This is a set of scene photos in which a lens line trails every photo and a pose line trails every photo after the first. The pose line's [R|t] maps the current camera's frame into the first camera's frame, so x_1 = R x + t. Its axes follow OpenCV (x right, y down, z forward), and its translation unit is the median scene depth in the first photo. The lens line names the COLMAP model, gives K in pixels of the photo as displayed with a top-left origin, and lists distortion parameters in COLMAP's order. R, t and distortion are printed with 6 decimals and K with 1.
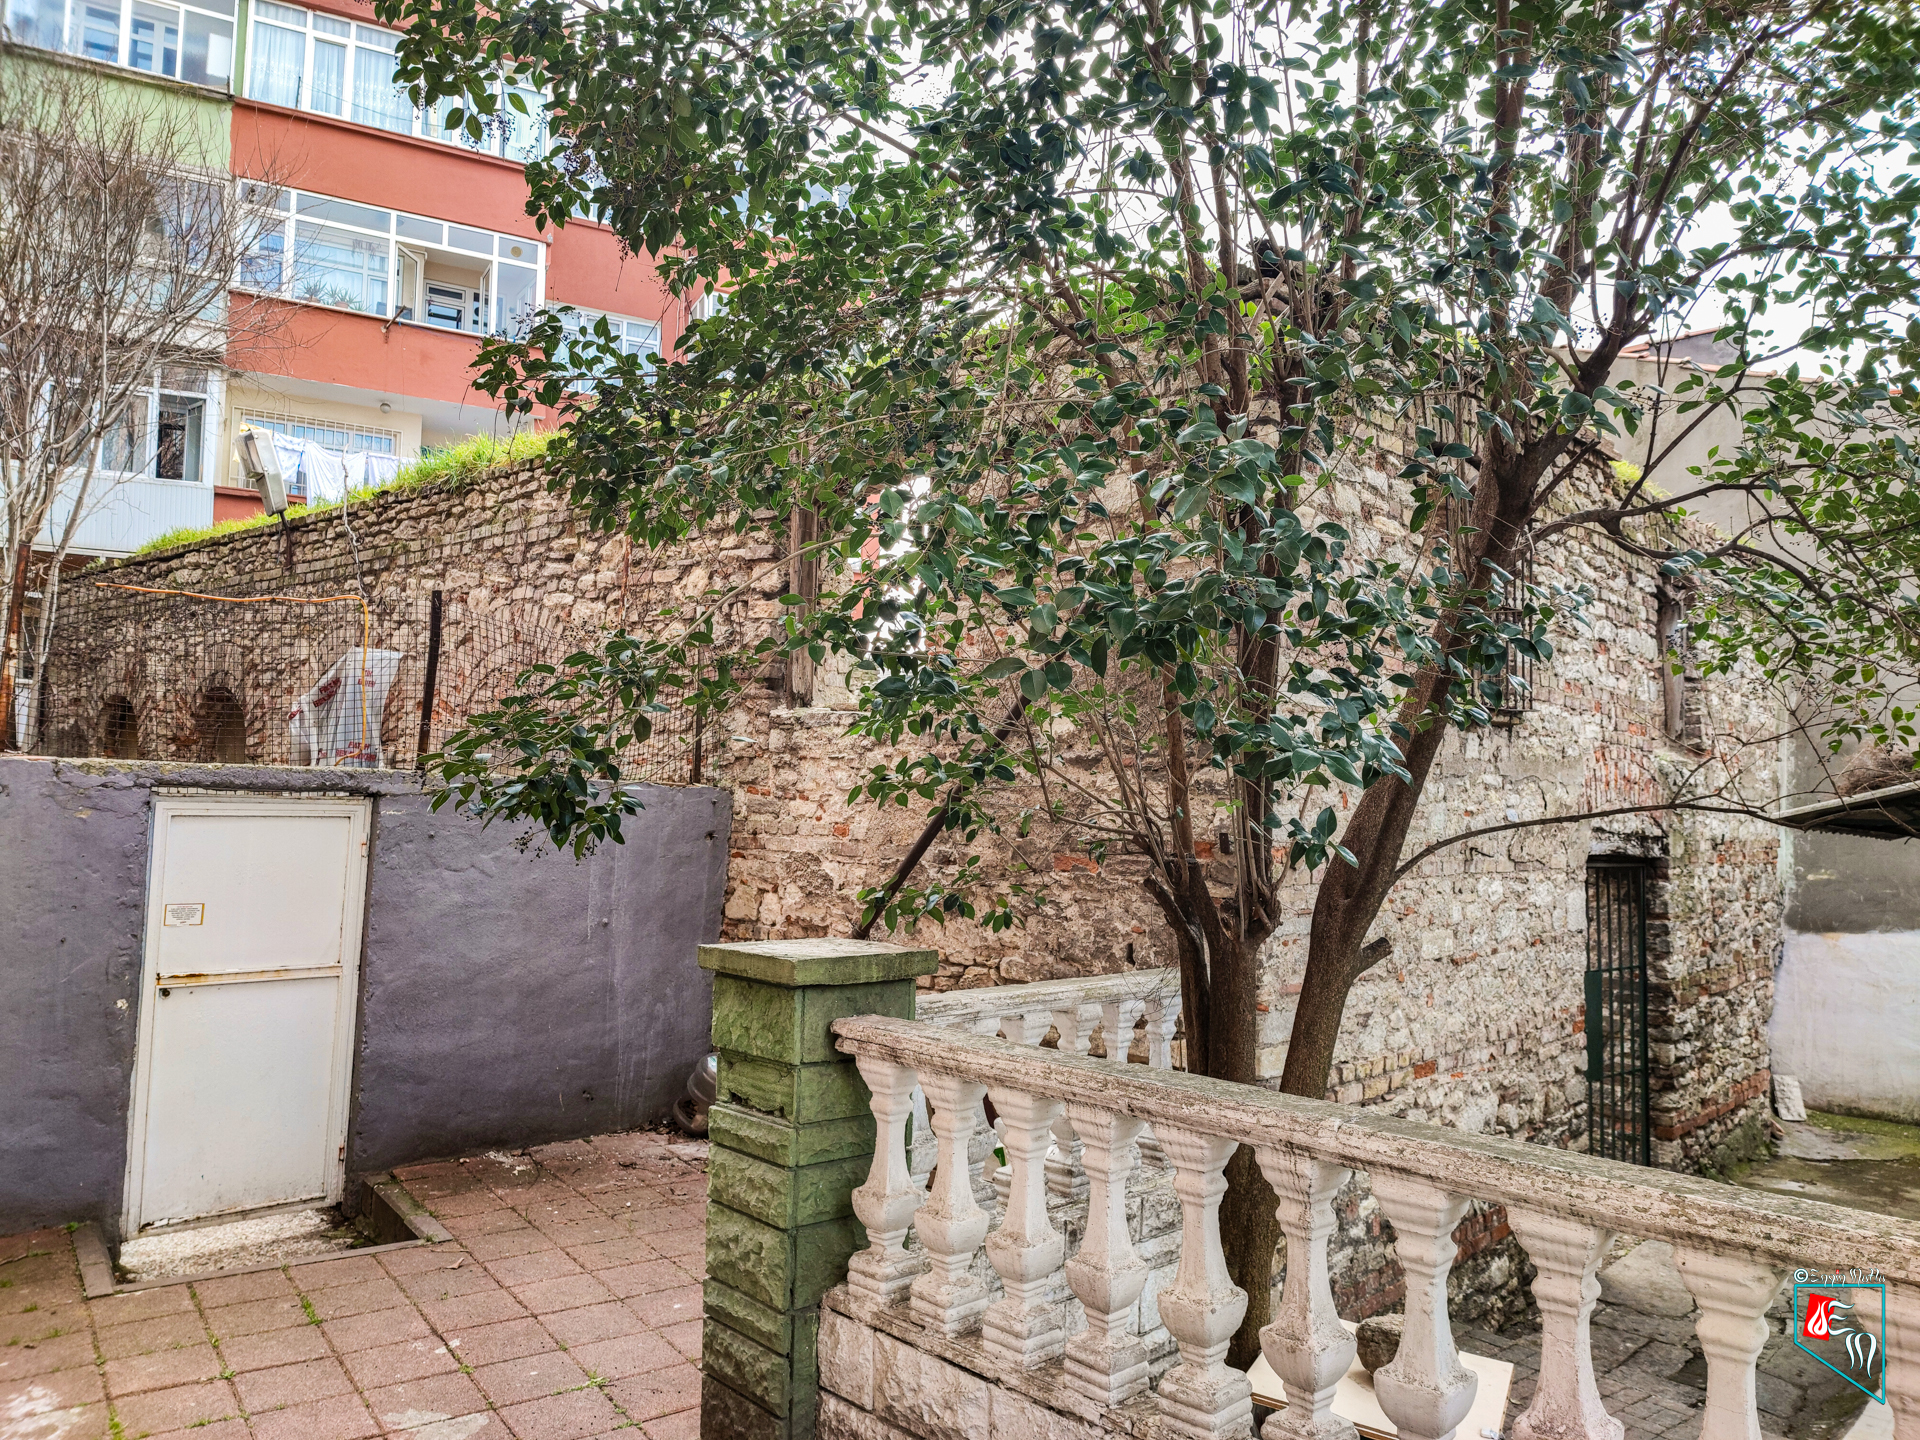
lens RADIAL K [[1362.0, 0, 960.0], [0, 1362.0, 720.0], [0, 0, 1]] dist [0.036287, -0.060110]
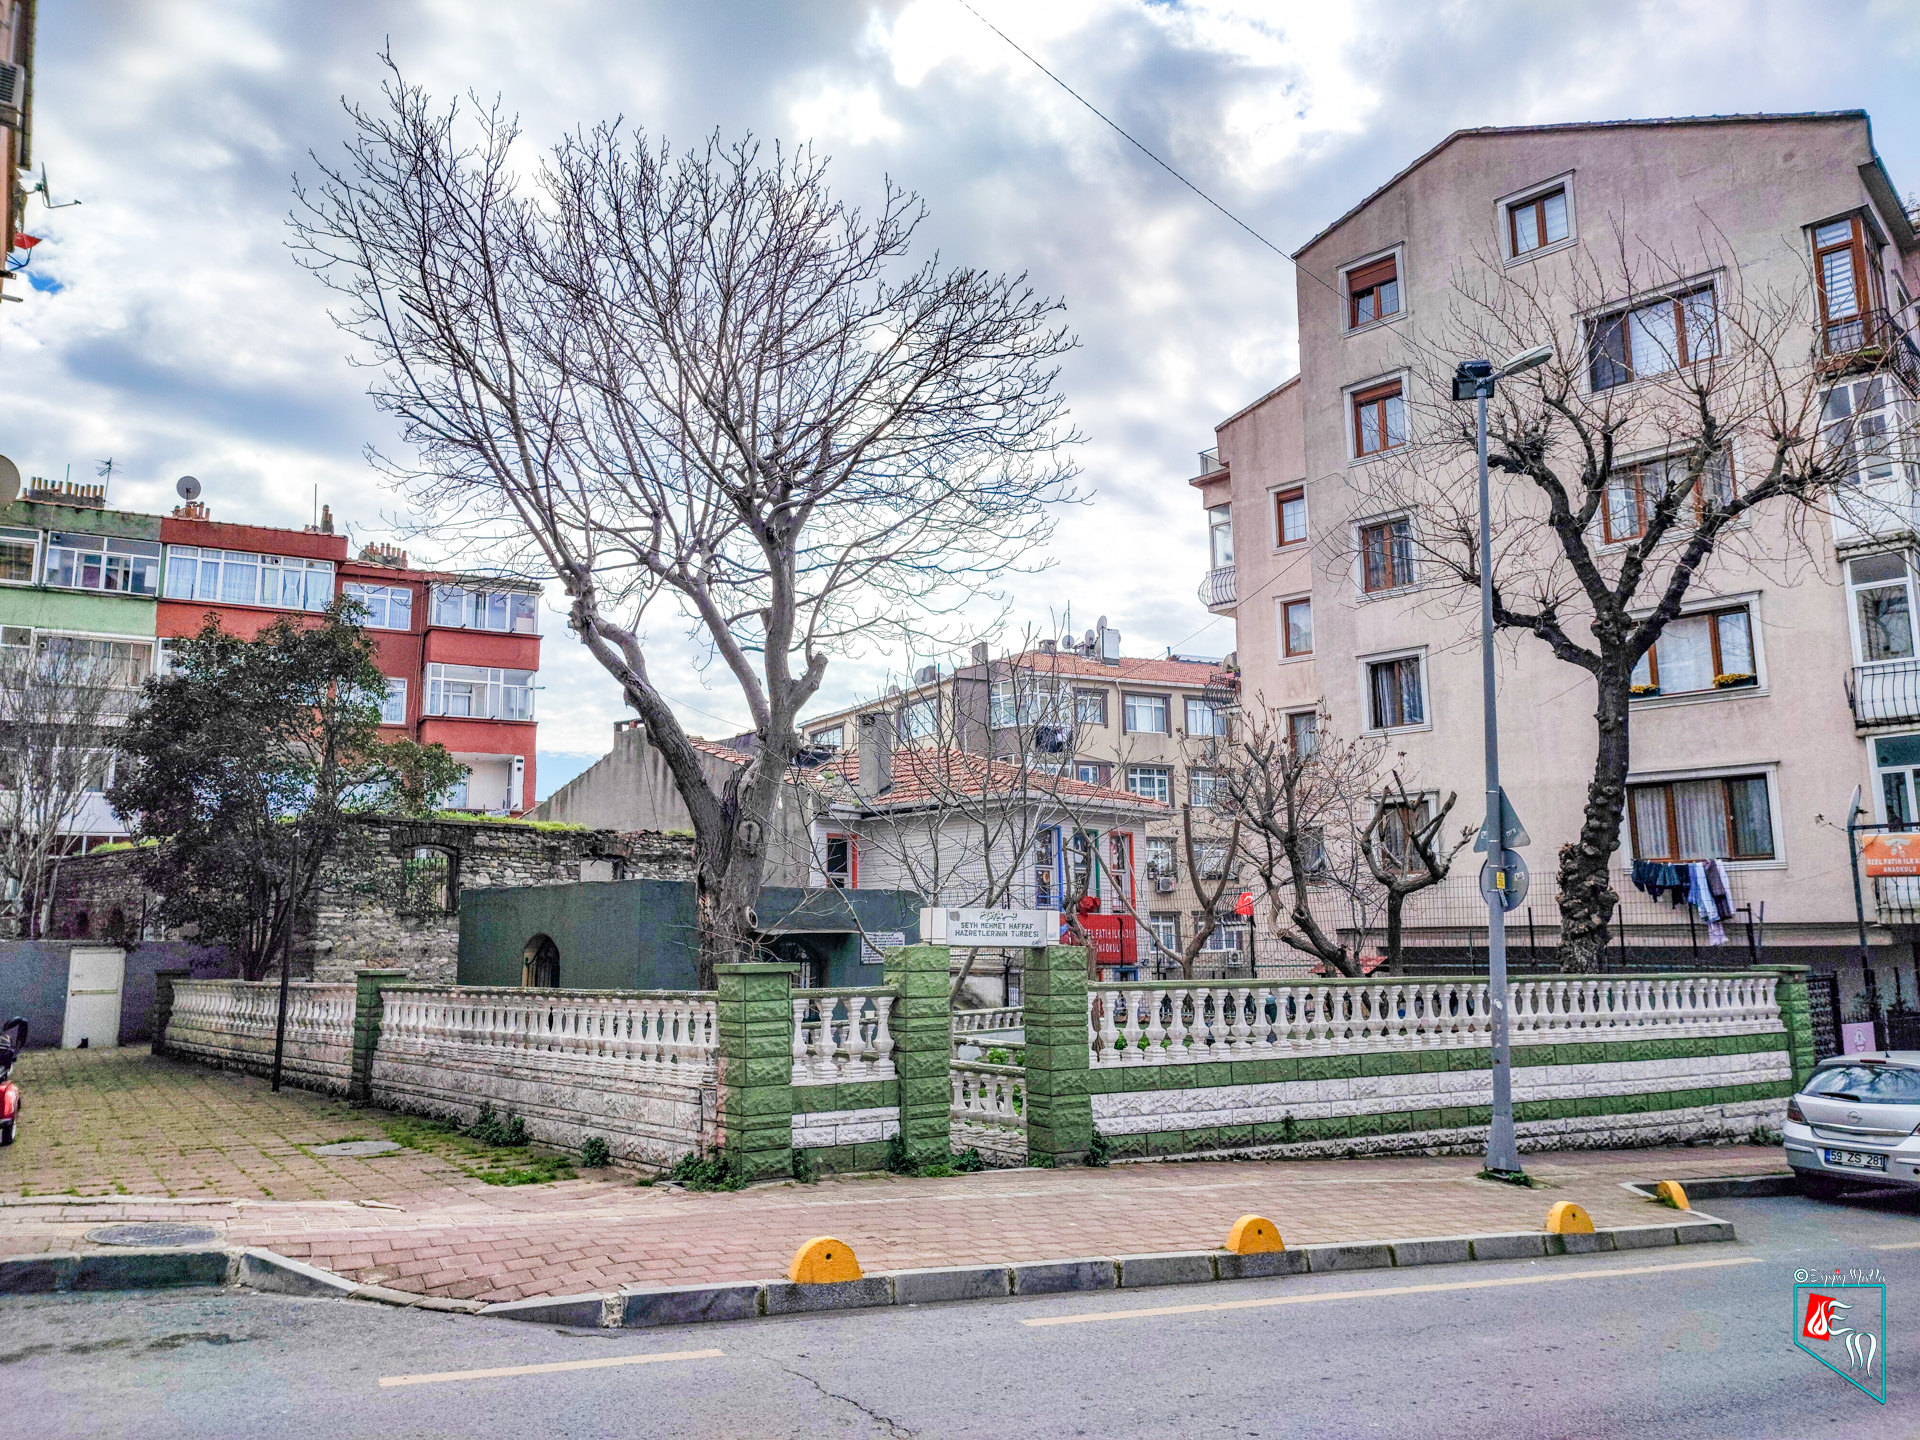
lens RADIAL K [[1362.0, 0, 960.0], [0, 1362.0, 720.0], [0, 0, 1]] dist [0.036287, -0.060110]
pose [[0.999350, -0.034412, -0.010703, 1.032780], [0.033138, 0.994195, -0.102364, -0.057645], [0.014163, 0.101943, 0.994689, -1.505304]]
